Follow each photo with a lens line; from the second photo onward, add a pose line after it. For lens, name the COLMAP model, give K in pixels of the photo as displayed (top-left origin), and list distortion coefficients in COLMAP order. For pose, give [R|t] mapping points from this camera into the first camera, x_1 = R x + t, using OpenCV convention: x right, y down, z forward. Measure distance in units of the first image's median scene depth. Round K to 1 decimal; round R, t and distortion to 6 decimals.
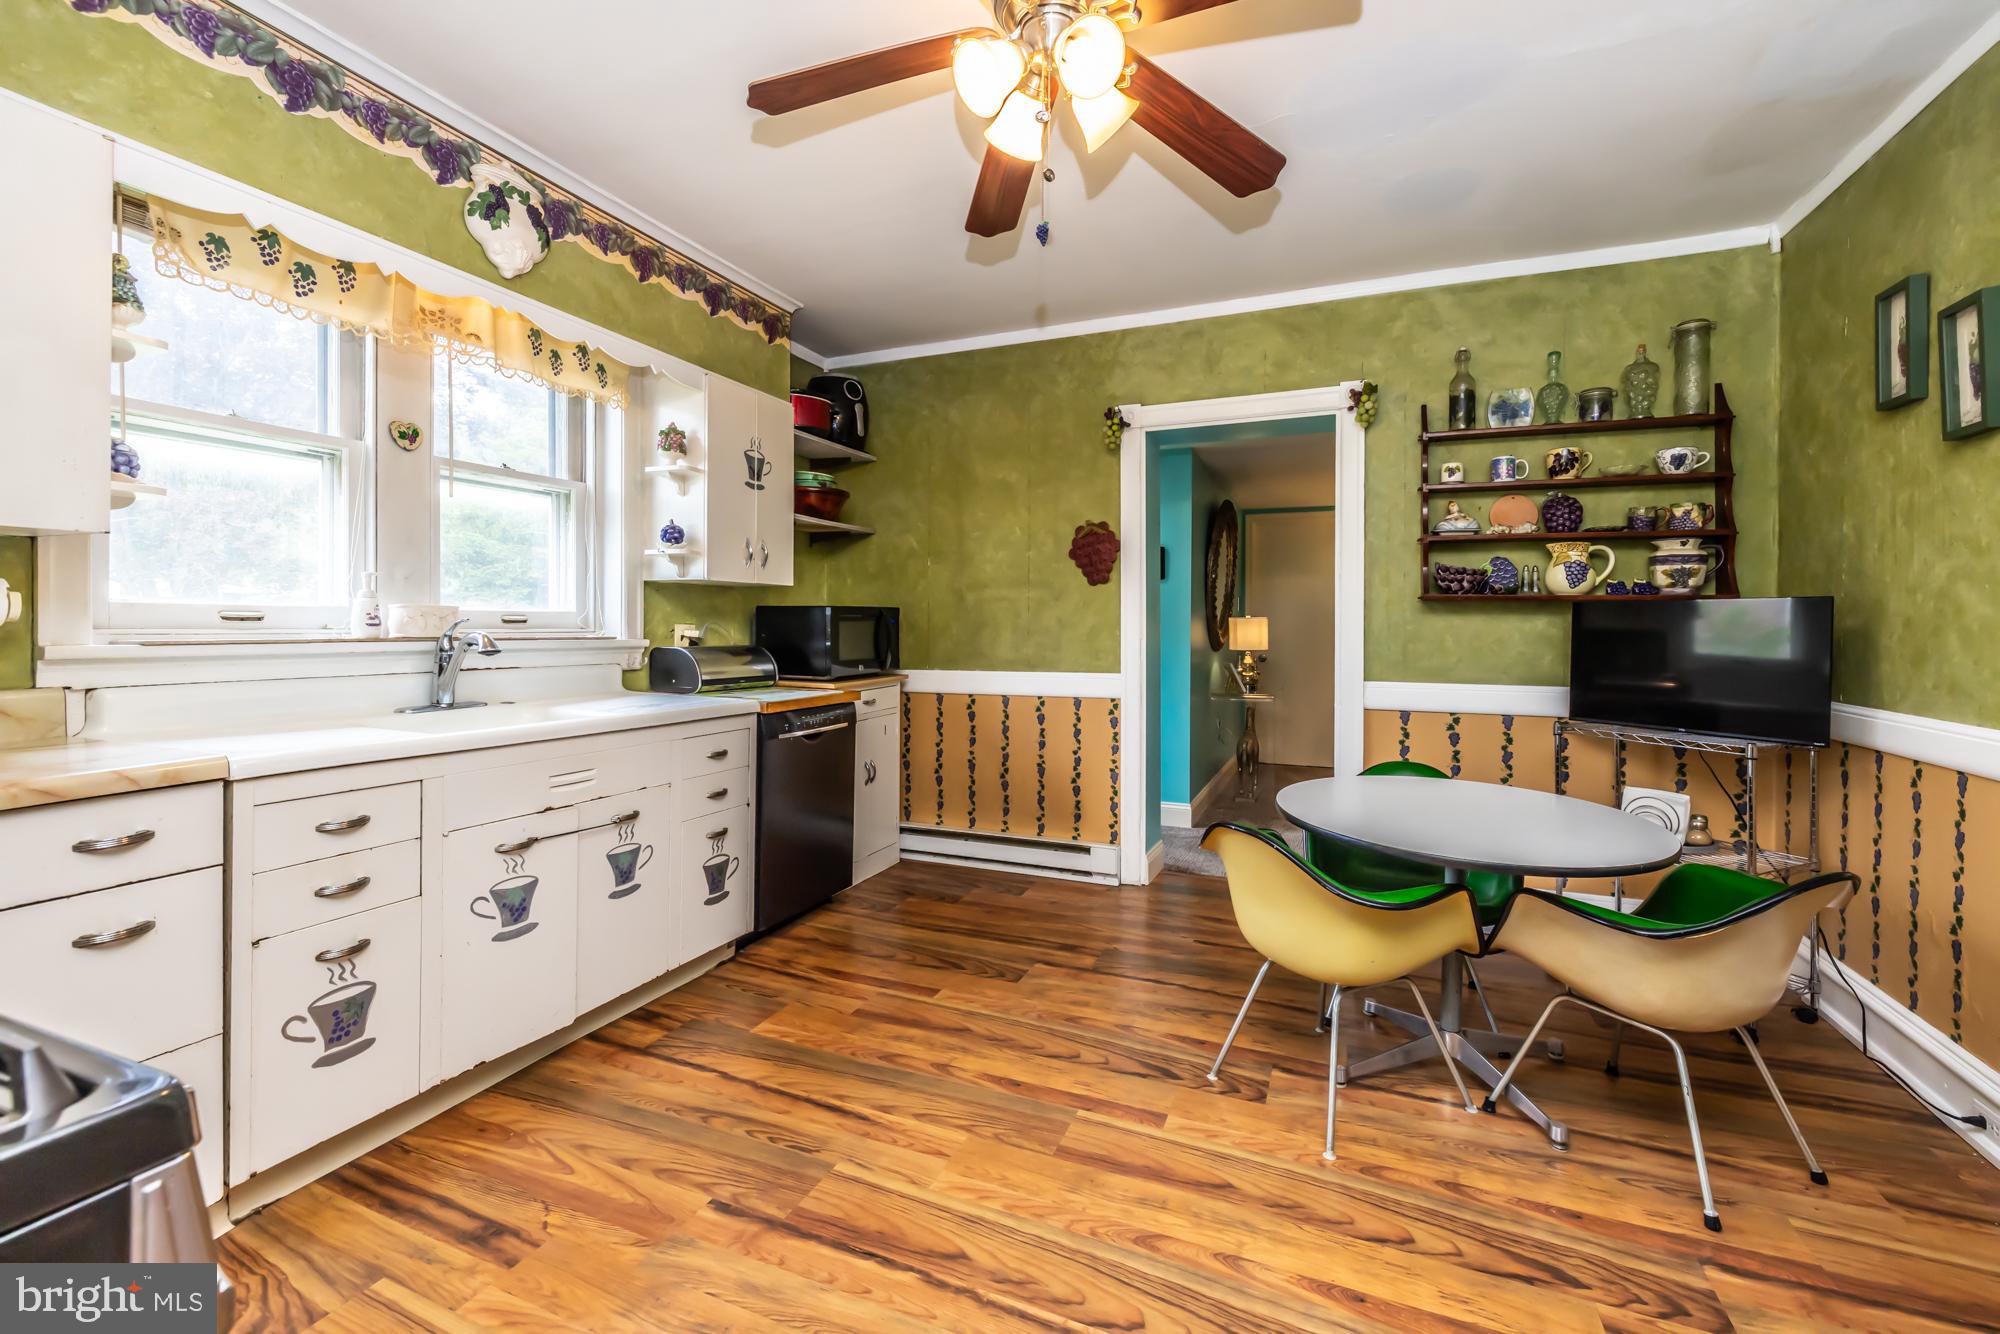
lens RADIAL K [[852.1, 0, 985.7], [0, 852.1, 636.5], [0, 0, 1]] dist [-0.003109, 0.000593]
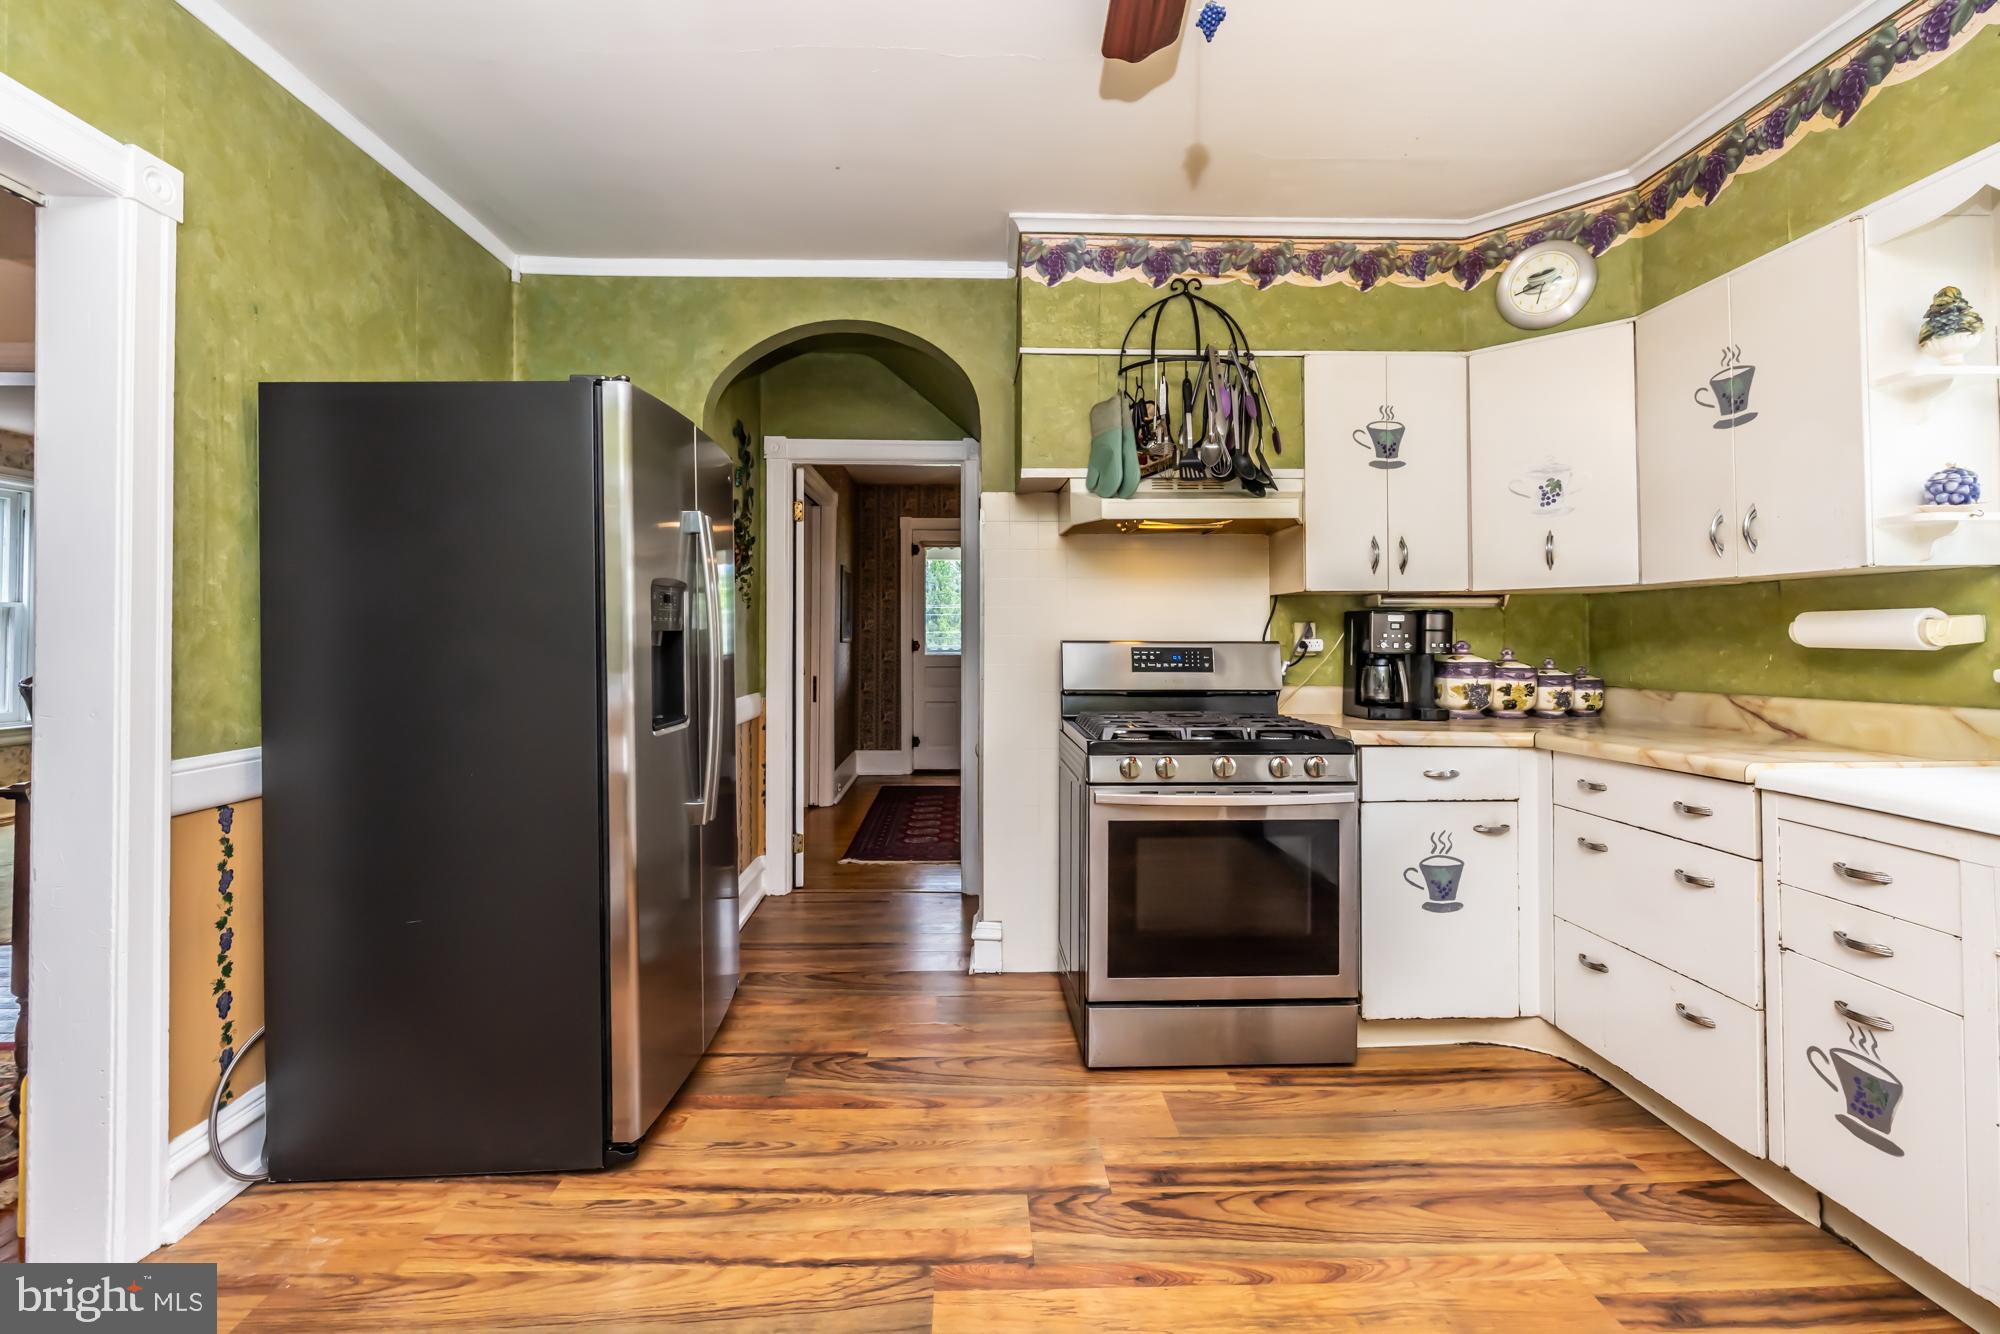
lens RADIAL K [[852.1, 0, 1001.4], [0, 852.1, 632.9], [0, 0, 1]] dist [-0.003109, 0.000593]
pose [[-0.904611, -0.005834, -0.426198, 0.333753], [-0.007215, 0.999973, 0.001625, -0.019771], [0.426177, 0.004545, -0.904628, 1.072384]]
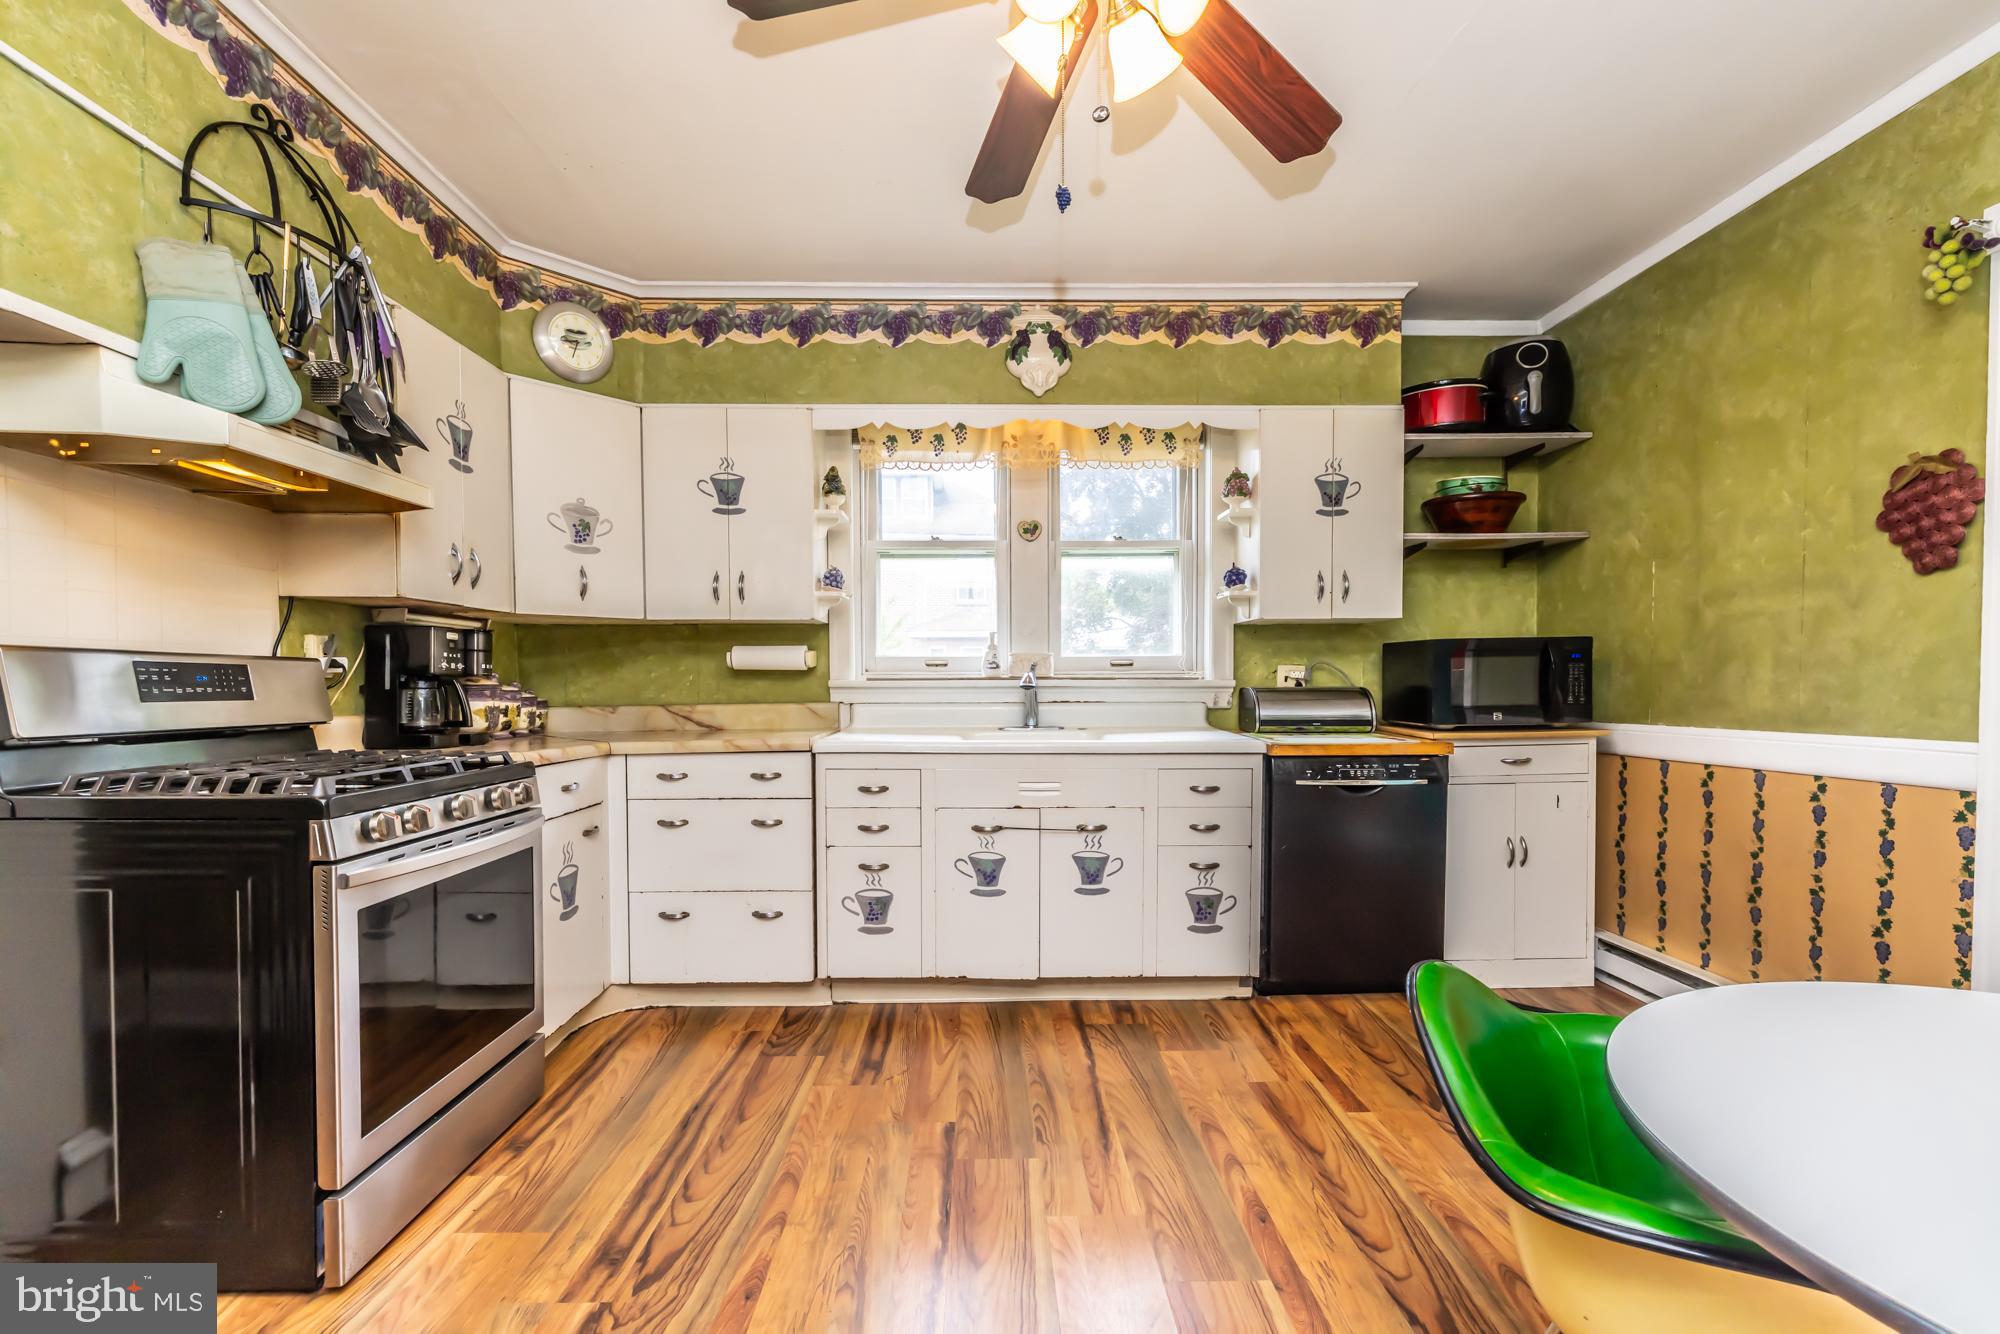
lens RADIAL K [[852.1, 0, 984.3], [0, 852.1, 715.0], [0, 0, 1]] dist [-0.003109, 0.000593]
pose [[0.404601, 0.029583, -0.914015, 0.608967], [-0.004743, 0.999531, 0.030252, 0.023247], [0.914481, -0.007904, 0.404551, 0.406801]]
